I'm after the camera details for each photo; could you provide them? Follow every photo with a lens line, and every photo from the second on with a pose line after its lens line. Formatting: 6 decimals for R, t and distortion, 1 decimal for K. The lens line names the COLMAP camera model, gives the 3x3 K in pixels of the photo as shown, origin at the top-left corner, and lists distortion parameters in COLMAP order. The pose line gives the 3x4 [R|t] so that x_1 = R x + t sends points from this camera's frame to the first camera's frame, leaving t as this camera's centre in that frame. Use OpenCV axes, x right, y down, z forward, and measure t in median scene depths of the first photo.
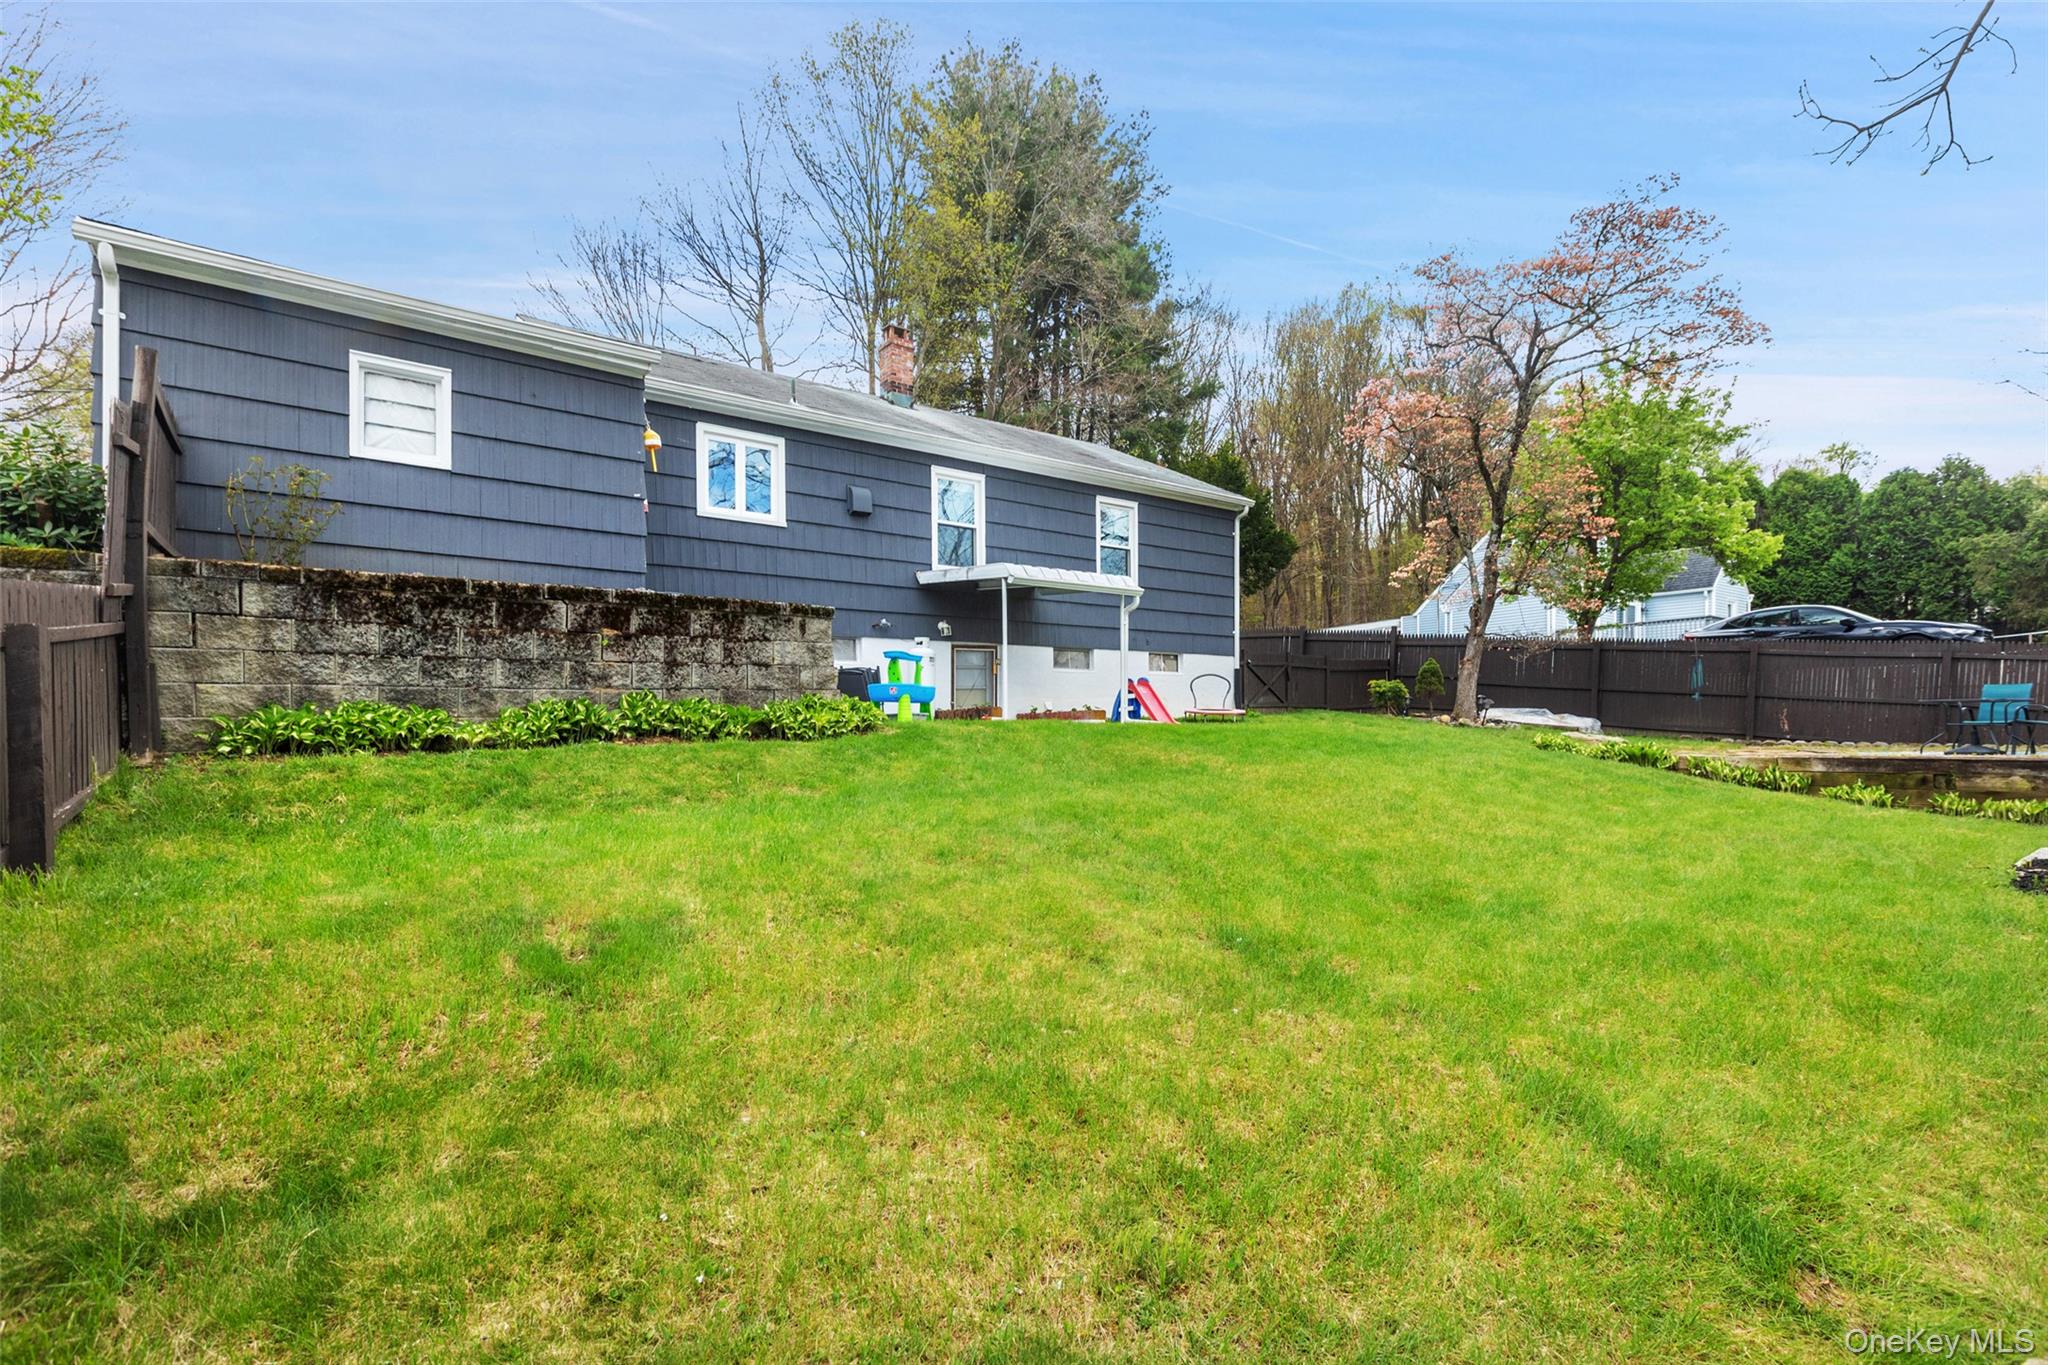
lens RADIAL K [[922.4, 0, 1024.0], [0, 922.4, 682.5], [0, 0, 1]] dist [0.002793, 0.000446]
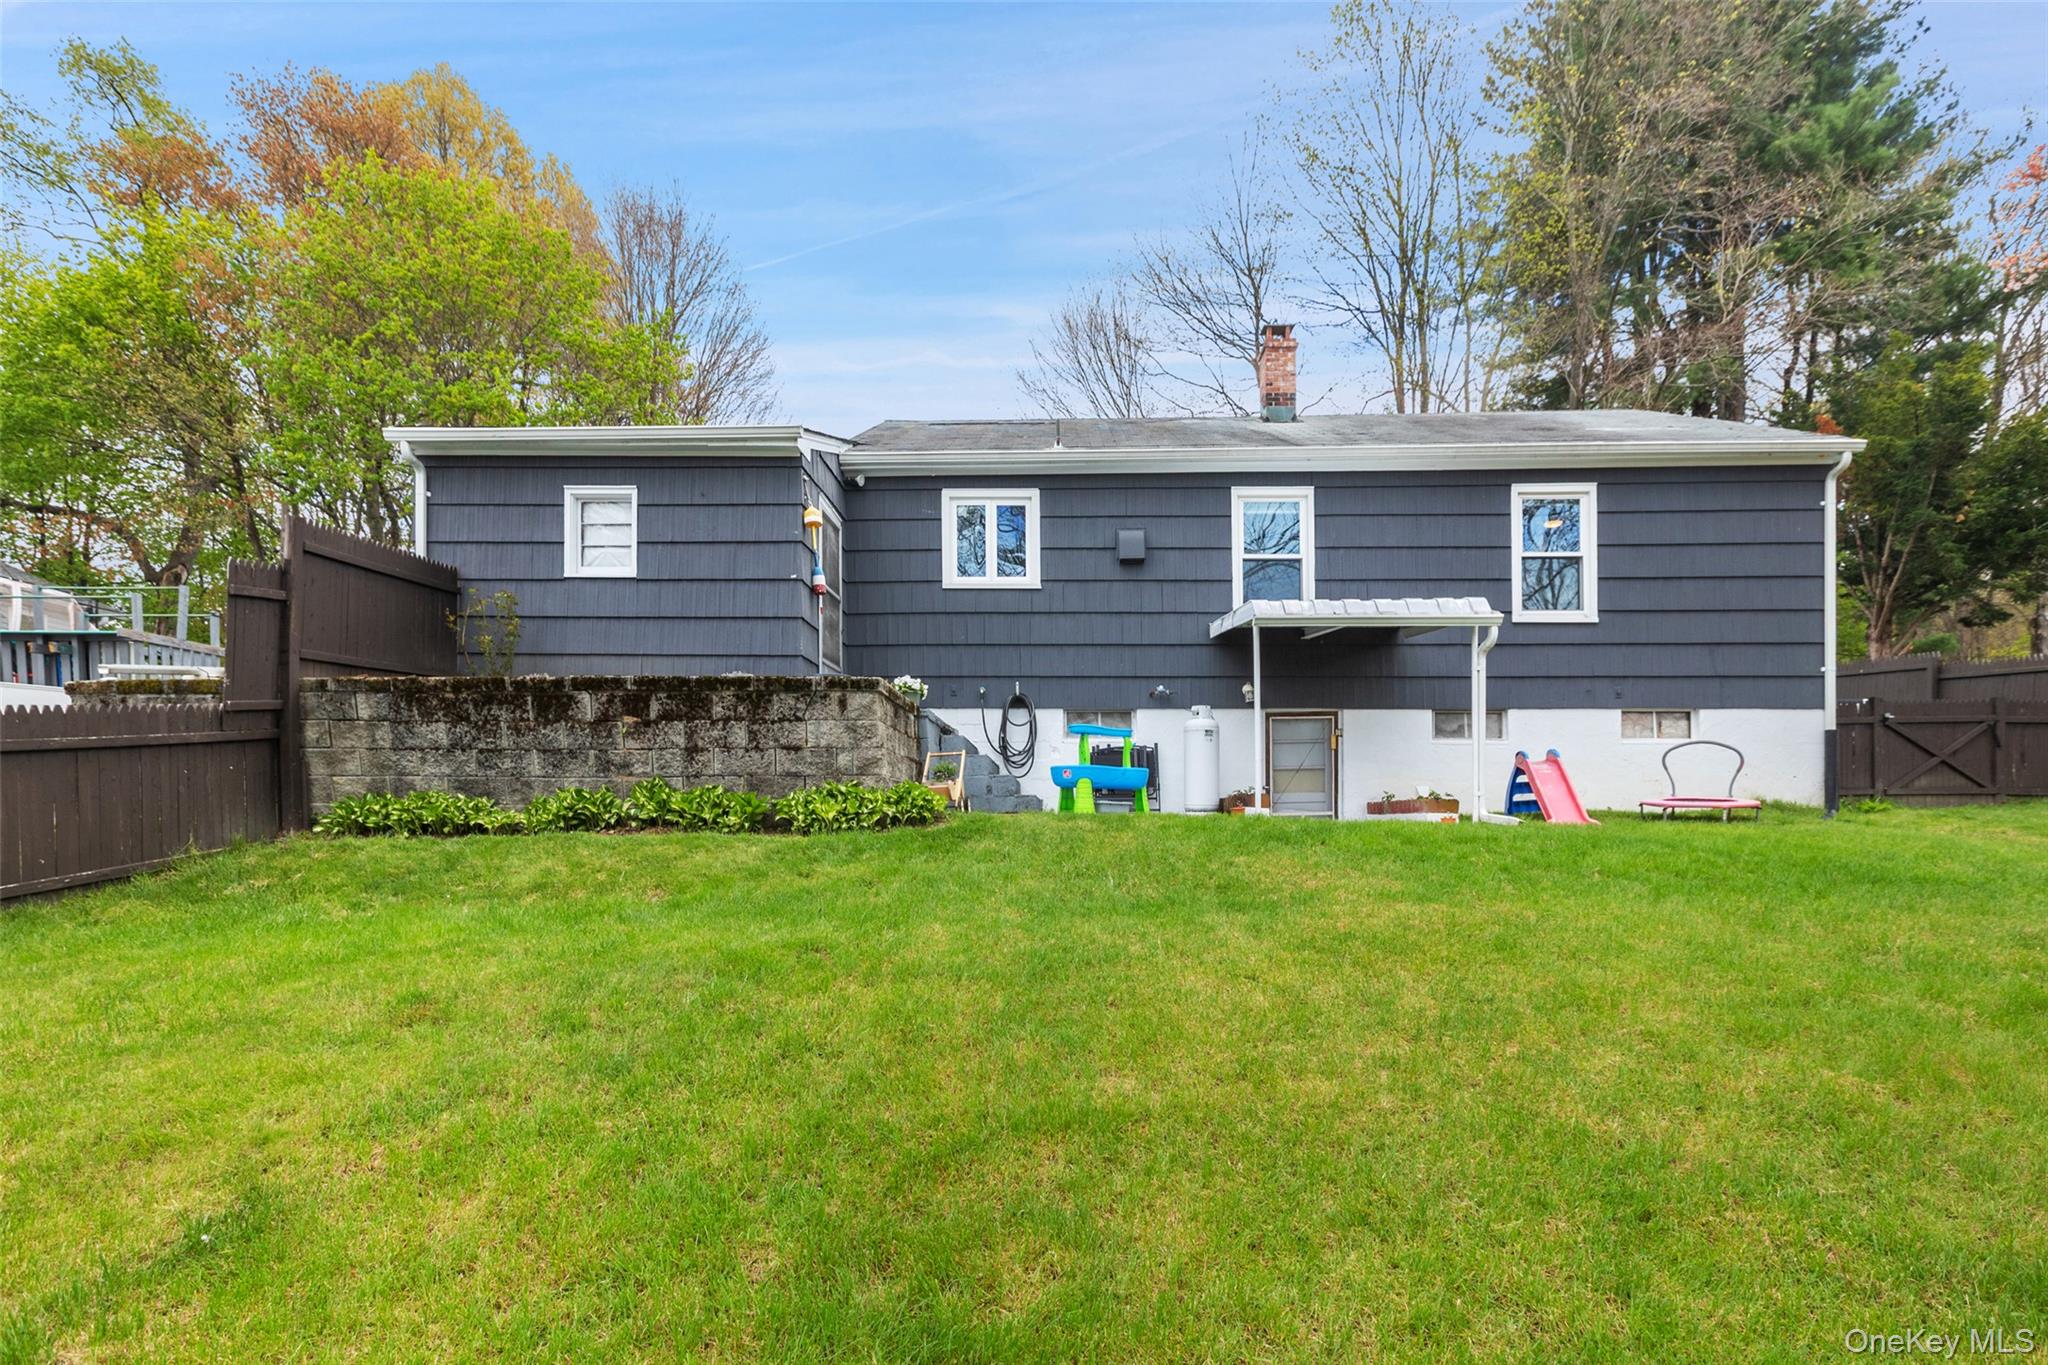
lens RADIAL K [[995.0, 0, 1022.3], [0, 995.0, 748.4], [0, 0, 1]] dist [-0.004507, -0.000390]
pose [[0.777922, -0.026239, -0.627813, 0.493413], [0.016042, 0.999631, -0.021901, 0.005706], [0.628156, 0.006966, 0.778056, 0.393728]]
